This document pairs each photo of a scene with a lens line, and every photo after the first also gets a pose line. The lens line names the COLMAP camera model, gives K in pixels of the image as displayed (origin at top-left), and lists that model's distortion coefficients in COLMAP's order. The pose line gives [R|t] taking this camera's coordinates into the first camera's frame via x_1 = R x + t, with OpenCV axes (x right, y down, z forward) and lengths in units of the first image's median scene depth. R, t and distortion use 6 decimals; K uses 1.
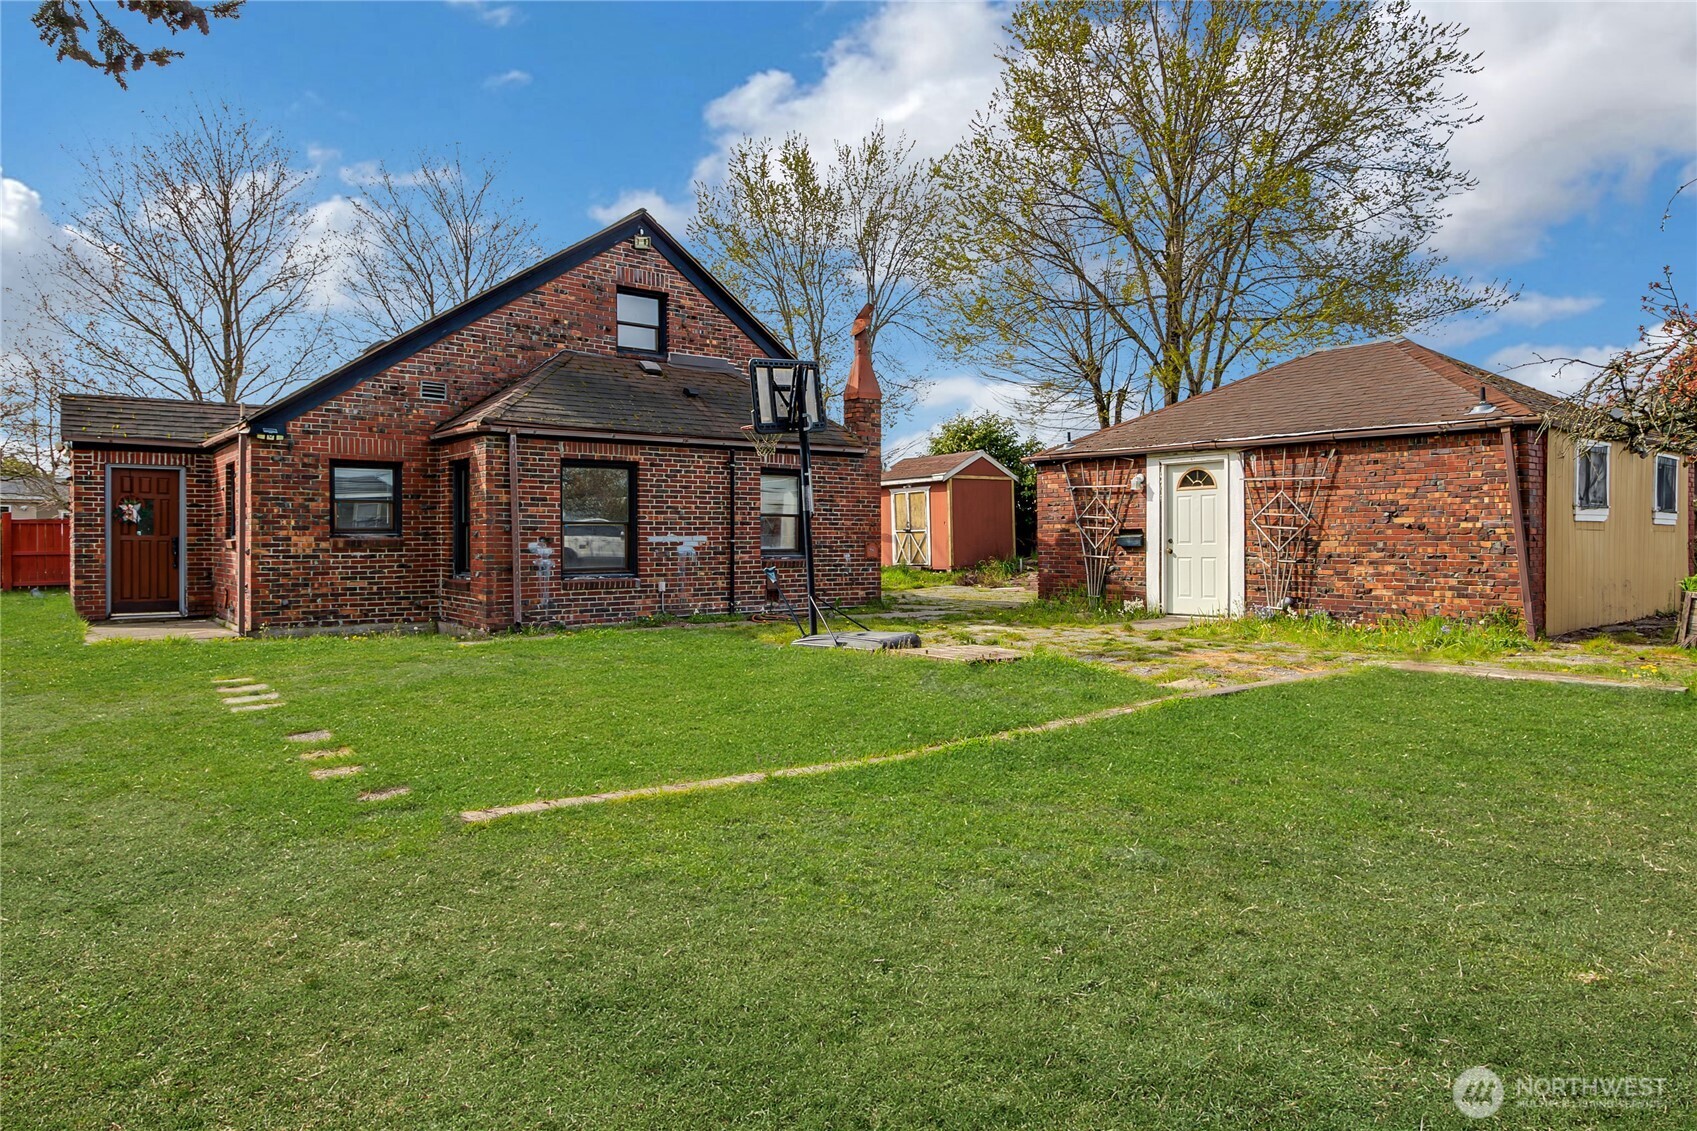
lens RADIAL K [[1084.9, 0, 848.5], [0, 1084.9, 565.5], [0, 0, 1]] dist [0.002191, -0.001279]
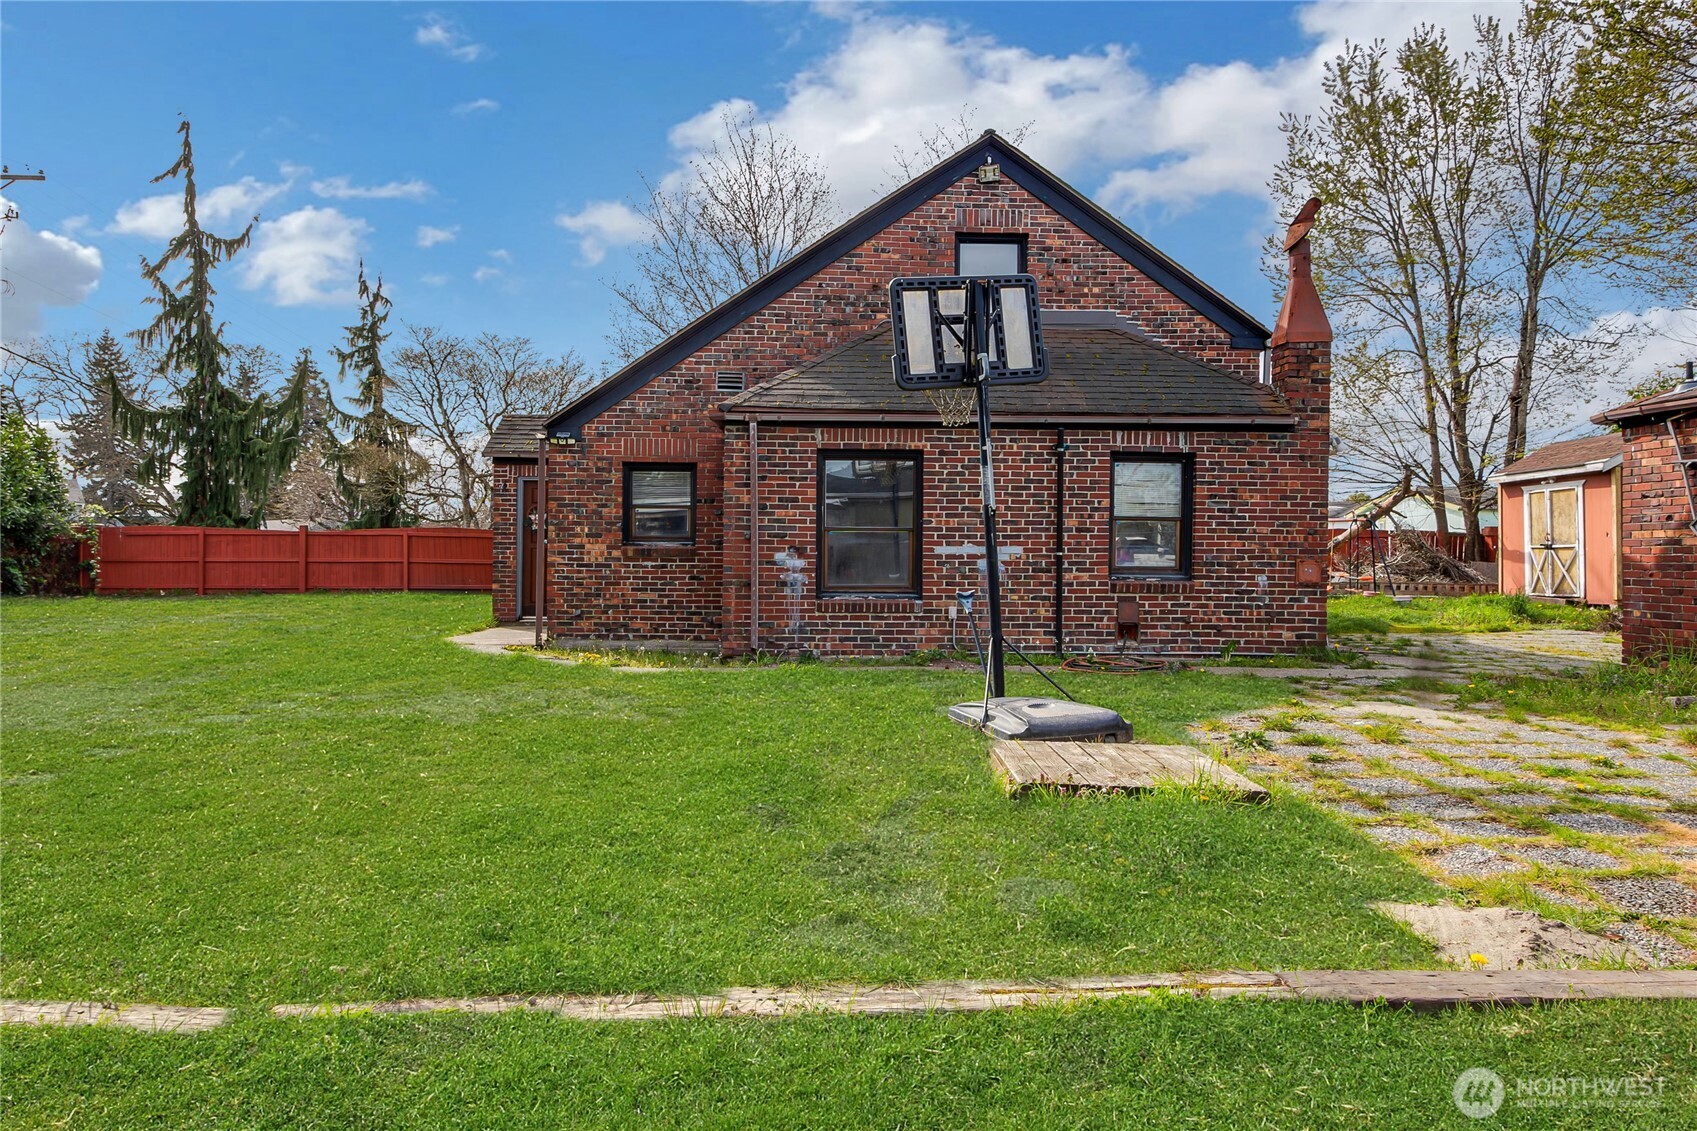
lens RADIAL K [[1084.9, 0, 848.5], [0, 1084.9, 565.5], [0, 0, 1]] dist [0.002191, -0.001279]
pose [[0.787848, 0.015401, -0.615678, 0.248596], [-0.025731, 0.999638, -0.007921, -0.005959], [0.615332, 0.022082, 0.787958, 0.370788]]
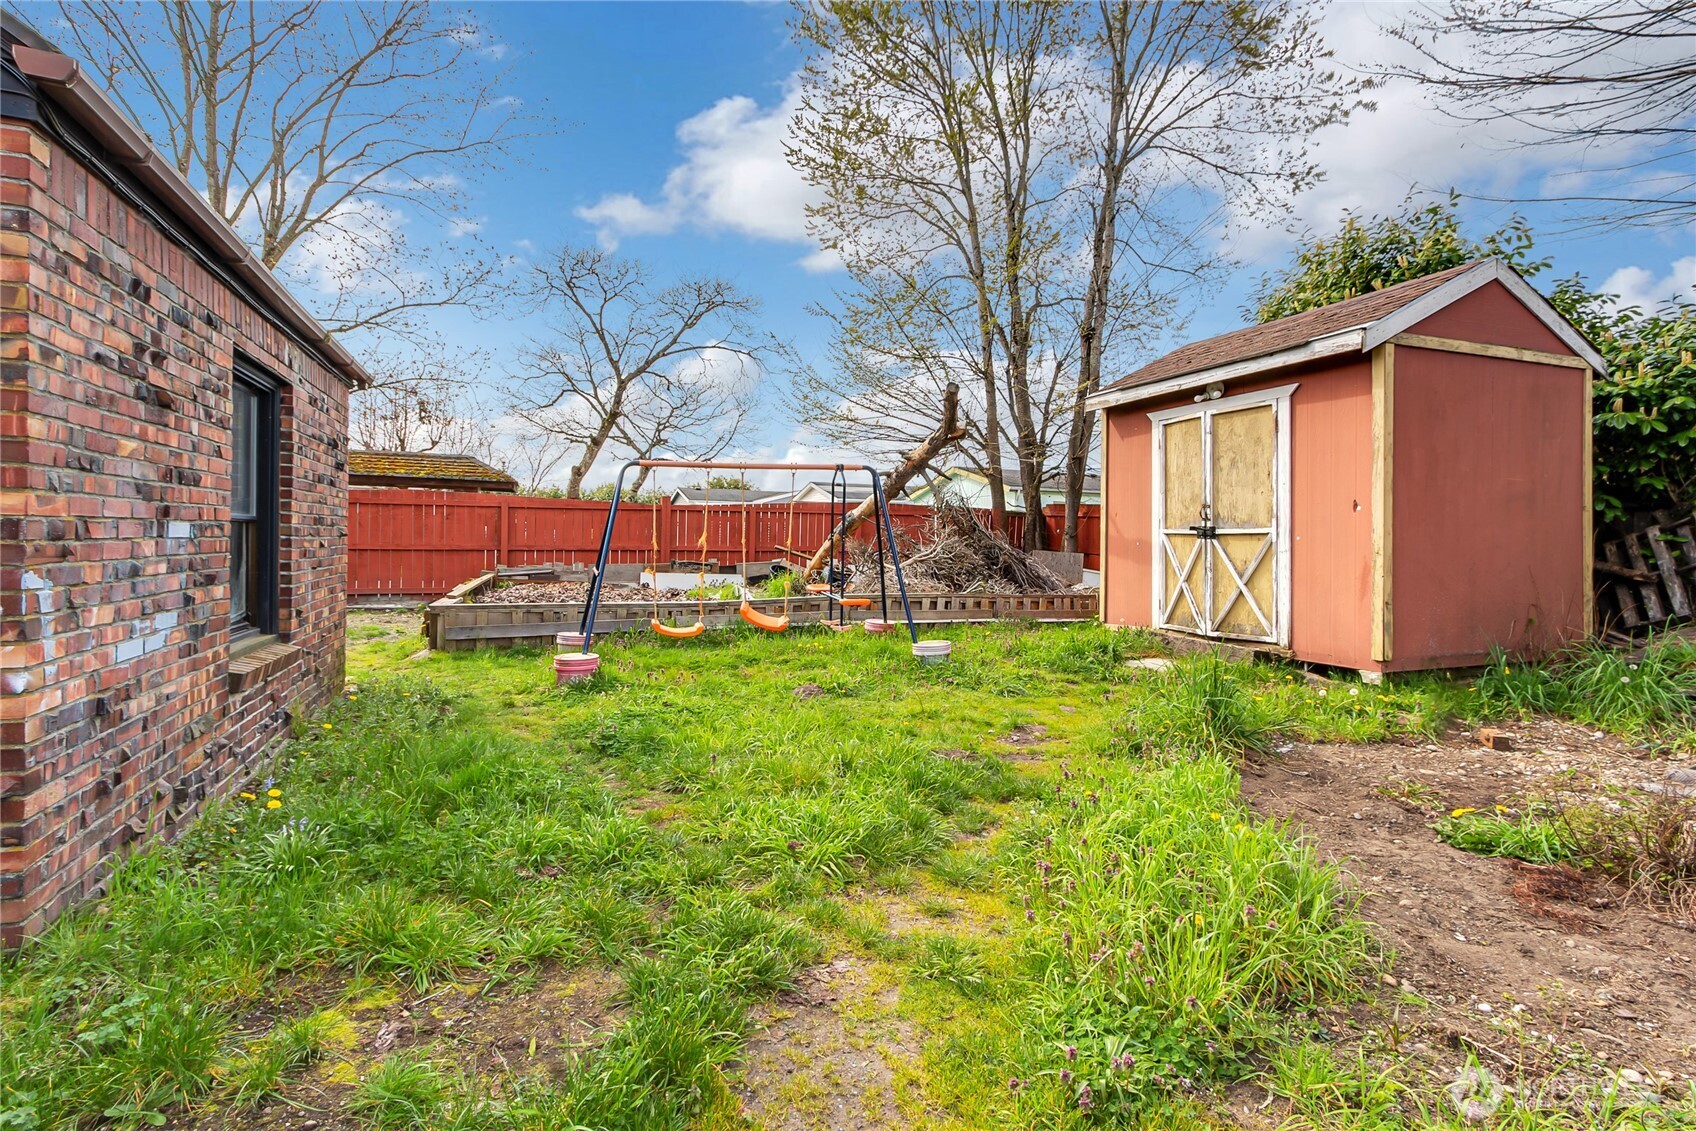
lens RADIAL K [[844.1, 0, 848.0], [0, 844.1, 565.5], [0, 0, 1]] dist [-0.000015, -0.000262]
pose [[0.945777, 0.027162, -0.323680, 0.066749], [-0.024163, 0.999620, 0.013281, -0.043445], [0.323917, -0.004740, 0.946073, 1.408959]]
